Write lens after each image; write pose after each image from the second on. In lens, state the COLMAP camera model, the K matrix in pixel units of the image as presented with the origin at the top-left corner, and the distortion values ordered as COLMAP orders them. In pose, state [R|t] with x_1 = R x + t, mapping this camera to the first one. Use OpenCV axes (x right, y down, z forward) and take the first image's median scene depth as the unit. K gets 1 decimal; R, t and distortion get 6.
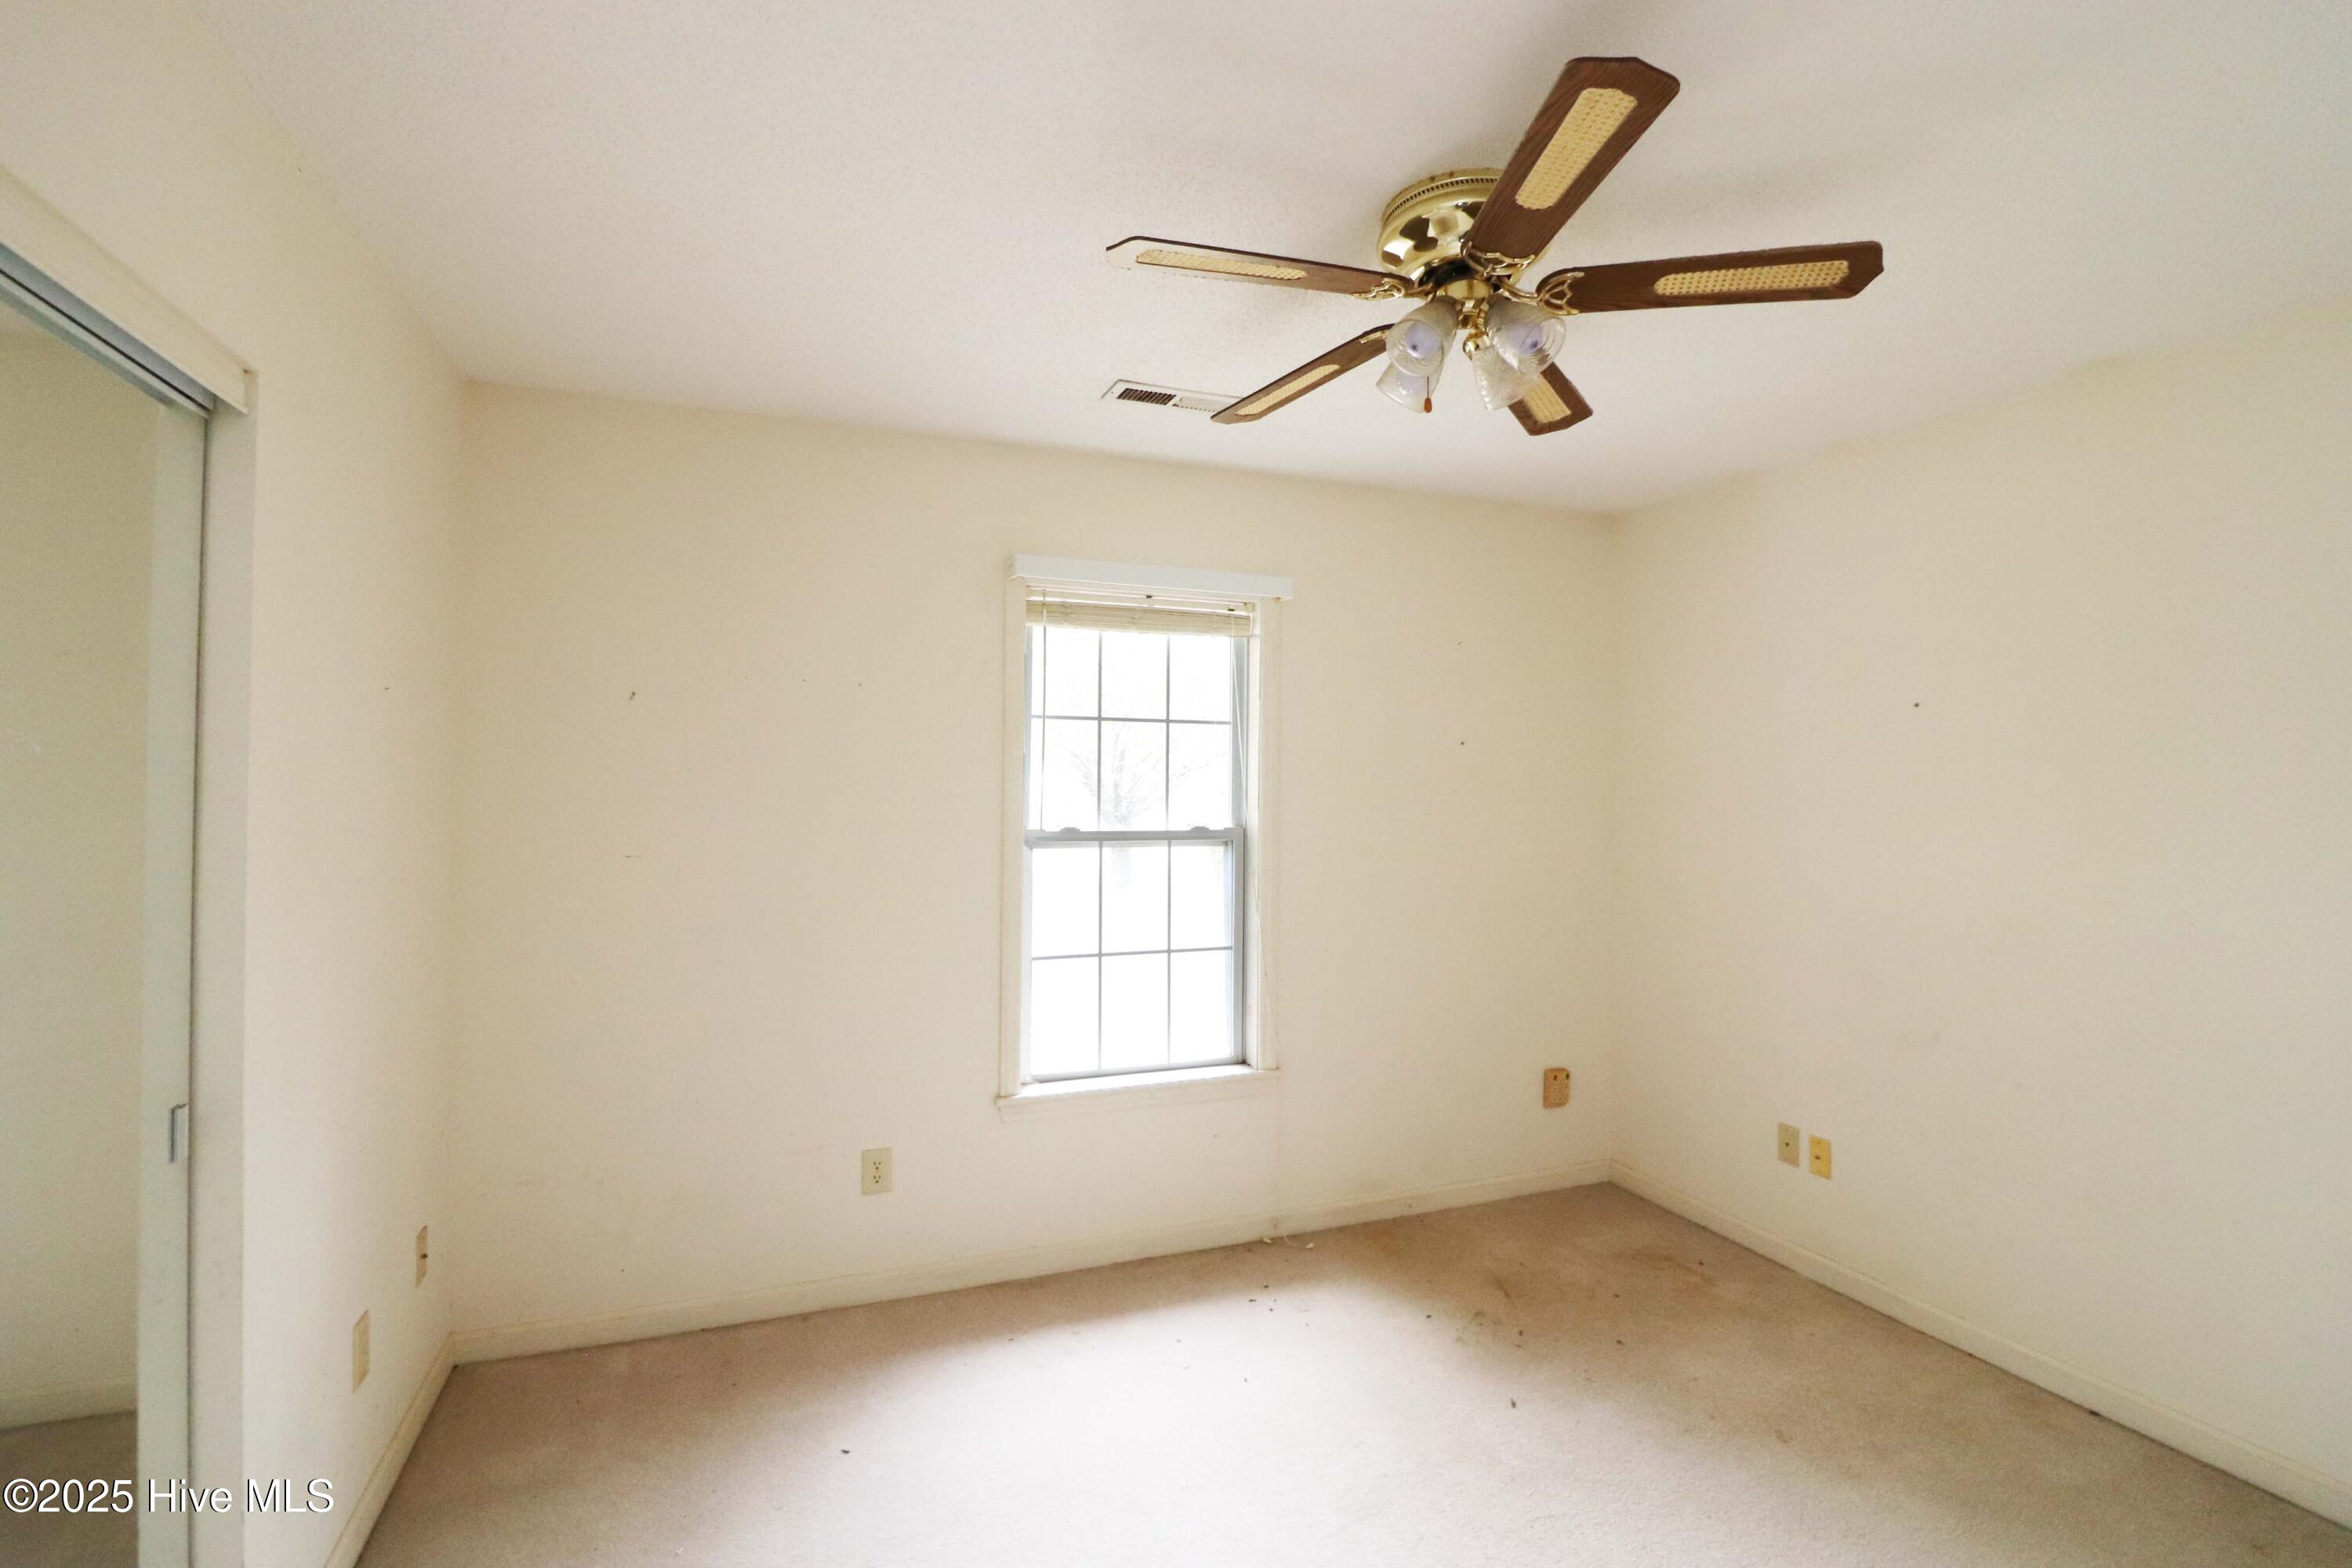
lens RADIAL K [[1091.9, 0, 1179.2], [0, 1091.9, 758.9], [0, 0, 1]] dist [-0.000125, -0.011580]
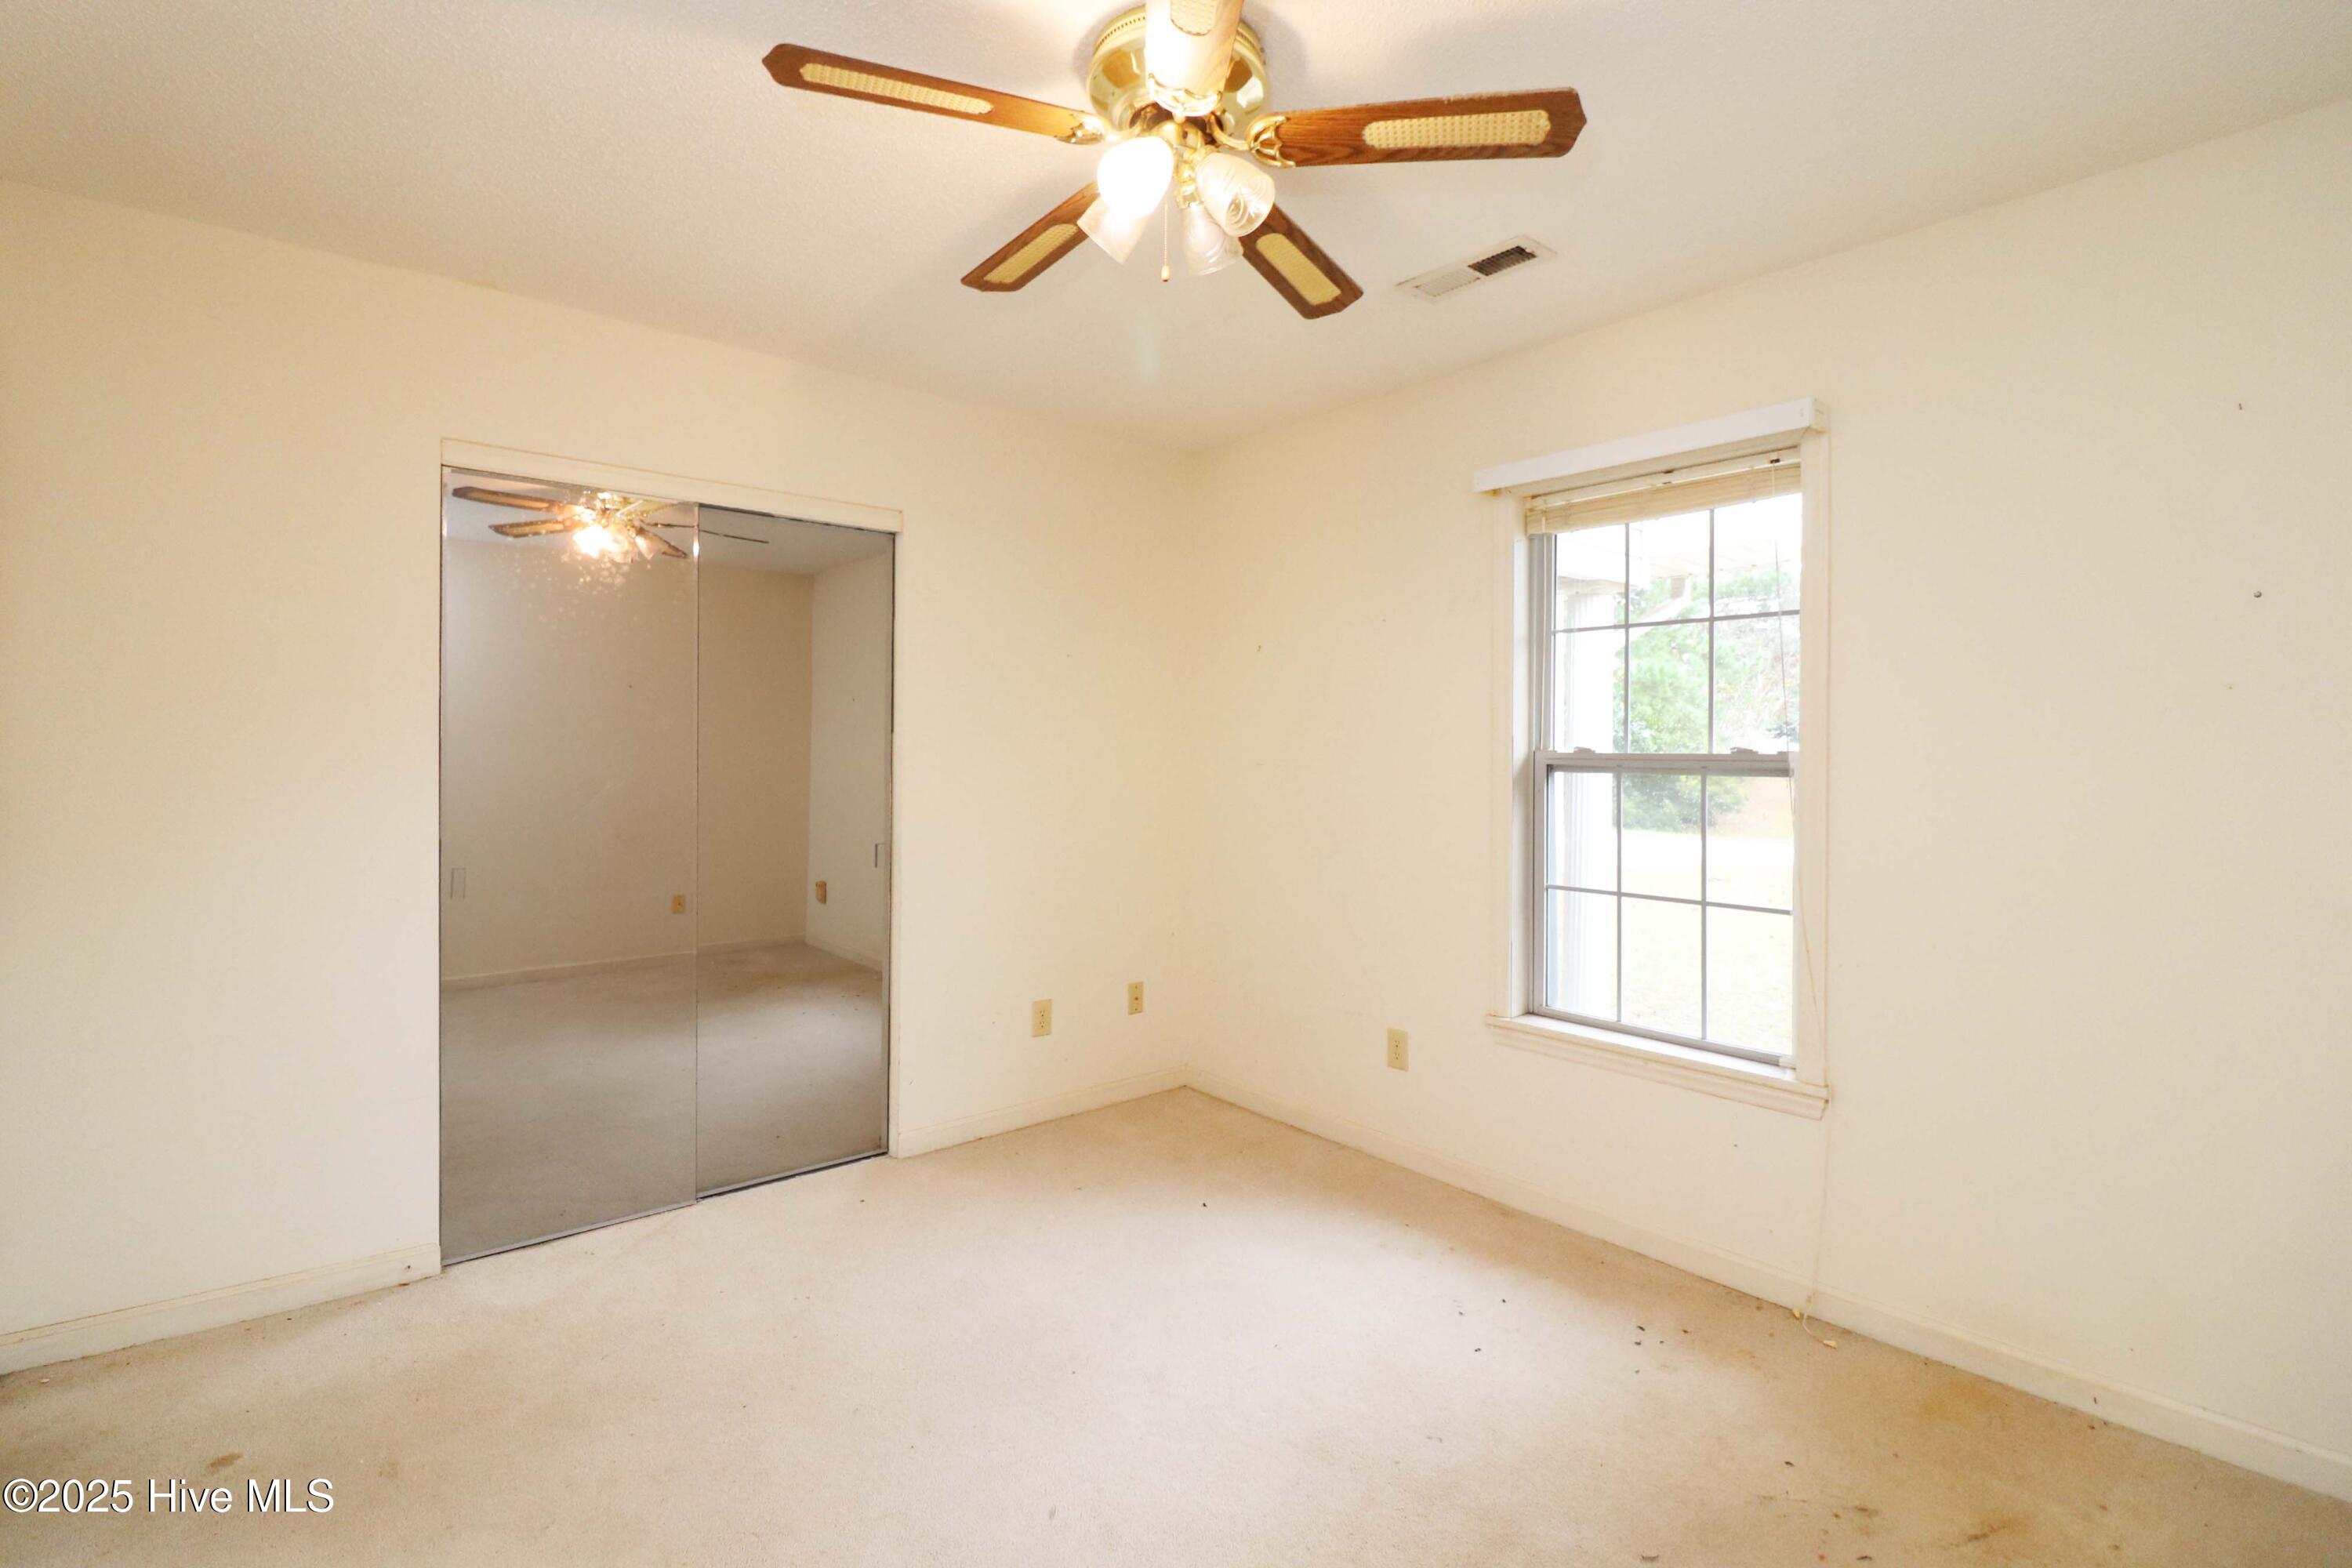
lens RADIAL K [[1091.9, 0, 1175.4], [0, 1091.9, 753.5], [0, 0, 1]] dist [0.001760, -0.013036]
pose [[0.323175, -0.002261, -0.946336, 0.729316], [0.013335, 0.999909, 0.002165, 0.067183], [0.946245, -0.013319, 0.323176, 0.426840]]
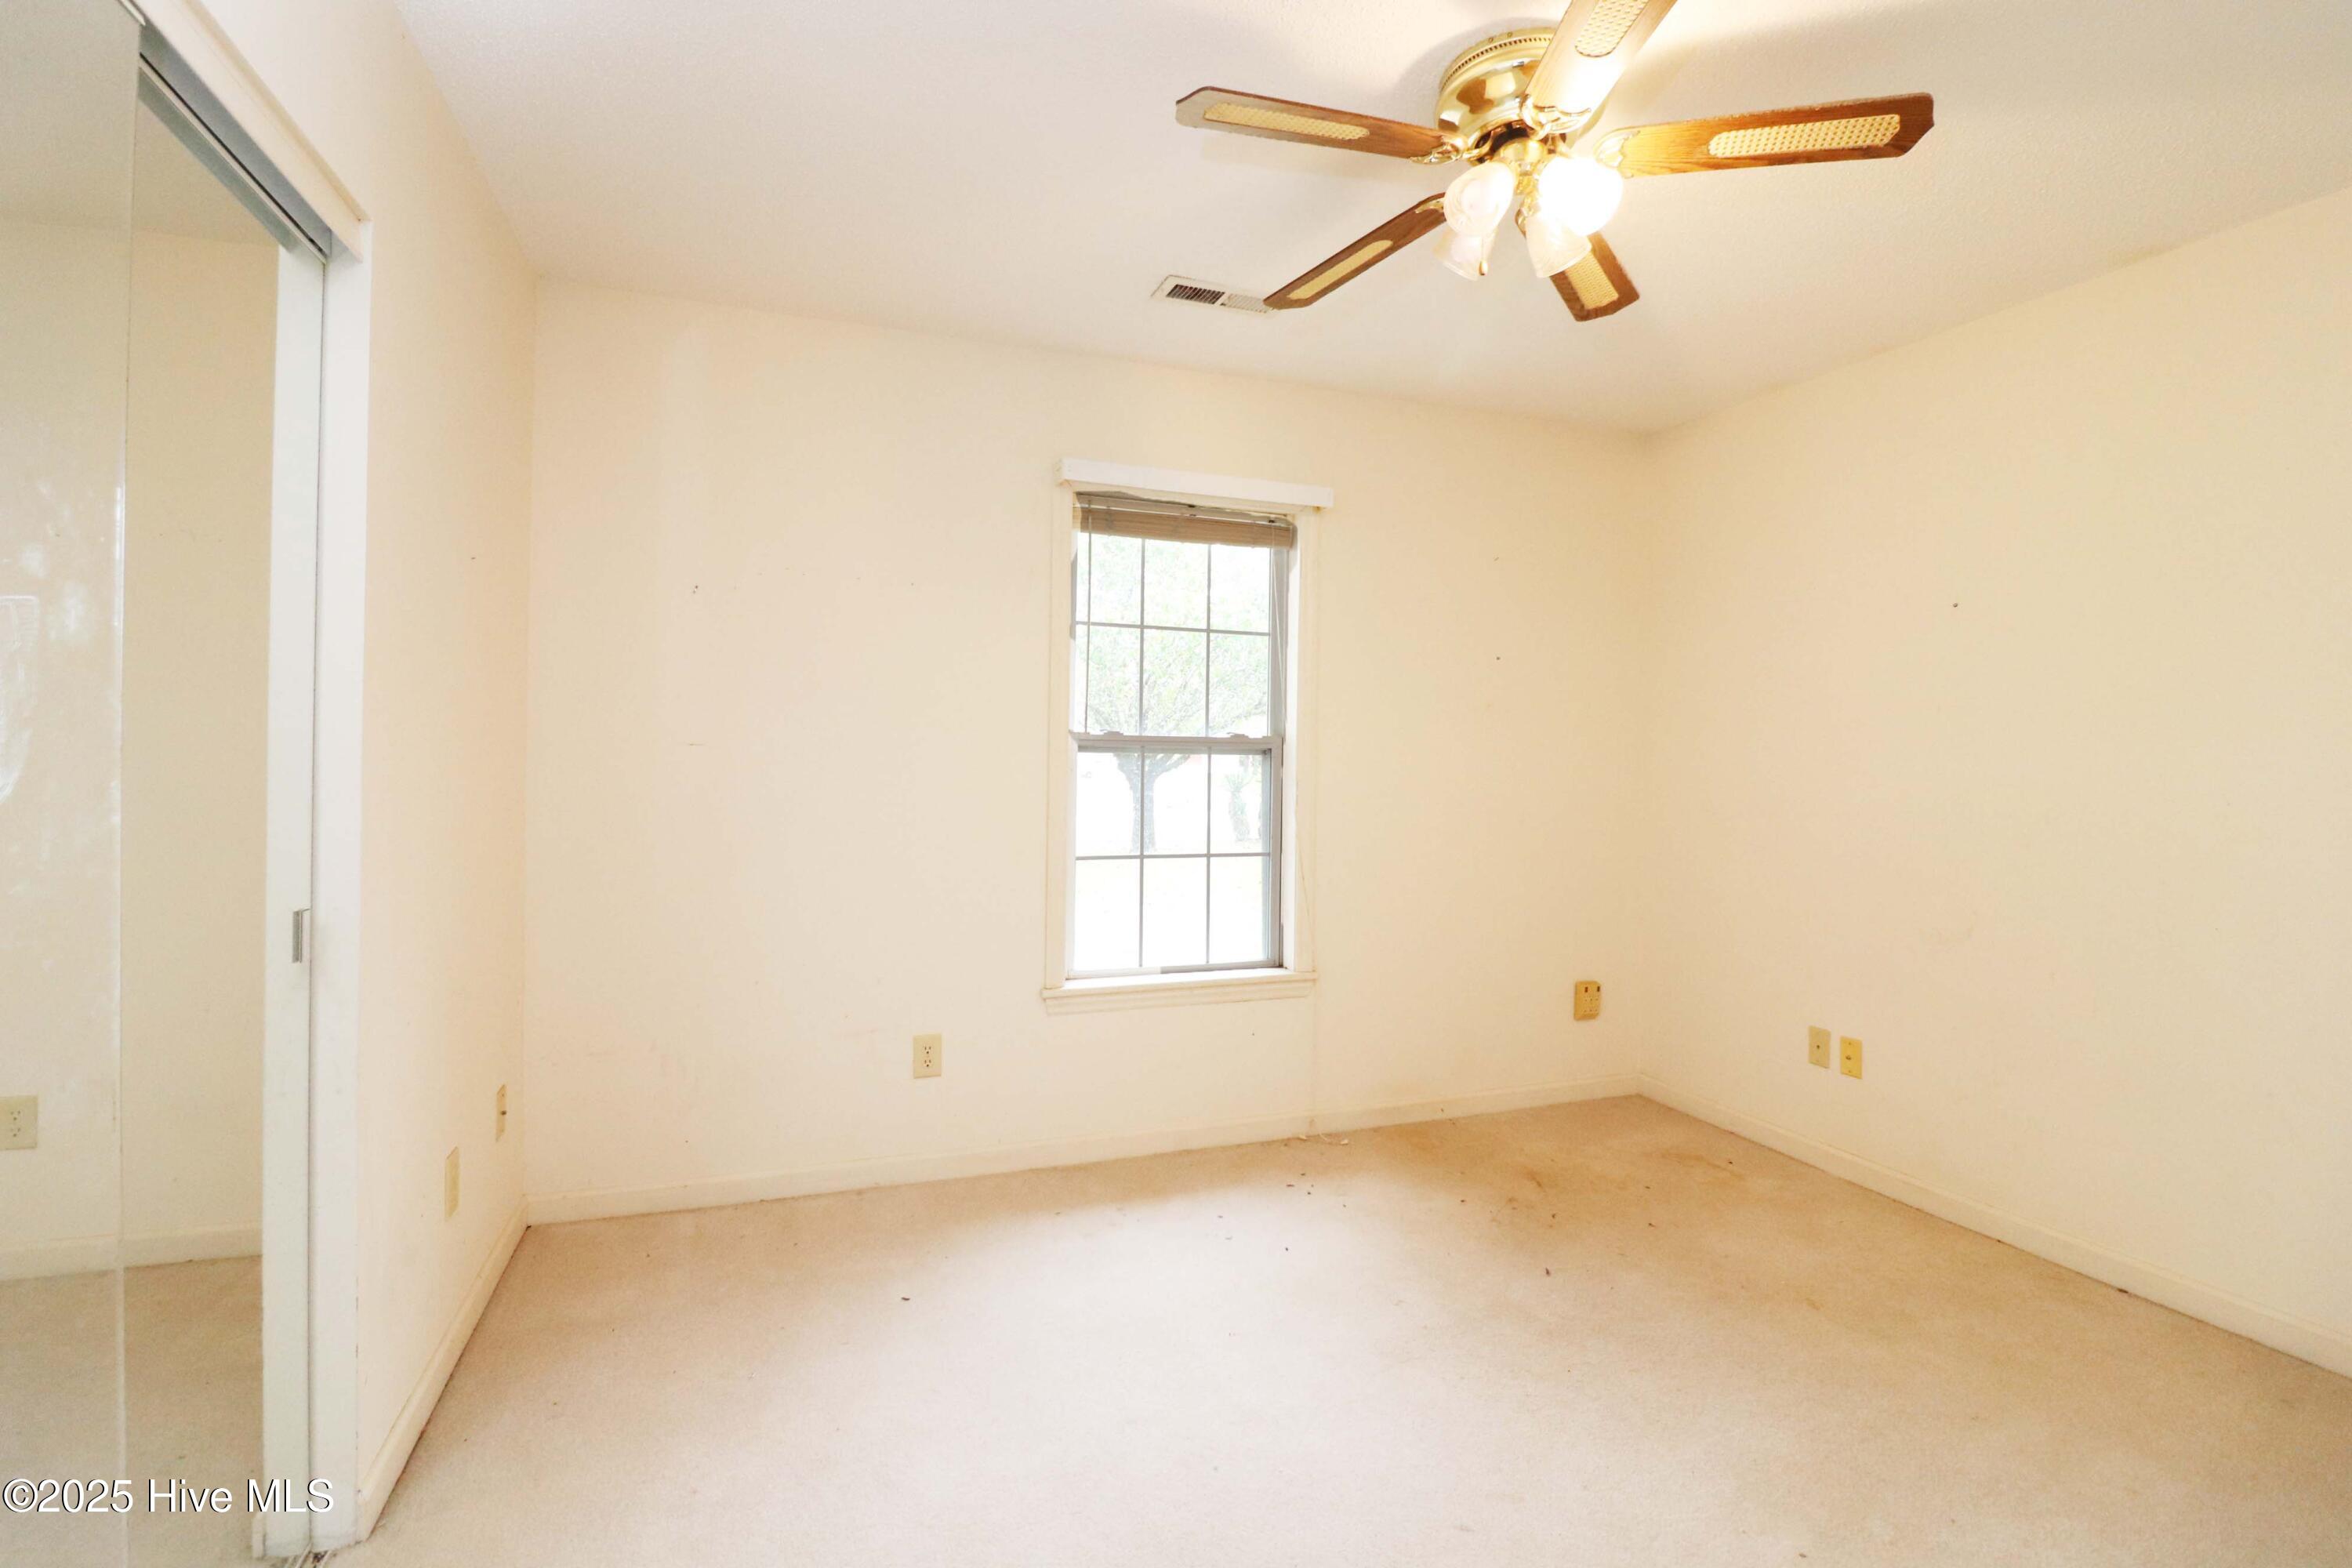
lens RADIAL K [[1091.9, 0, 1175.4], [0, 1091.9, 753.5], [0, 0, 1]] dist [0.001760, -0.013036]
pose [[0.999772, 0.006363, -0.020391, -0.023289], [-0.006017, 0.999838, 0.016984, 0.073450], [0.020496, -0.016858, 0.999648, -0.025043]]
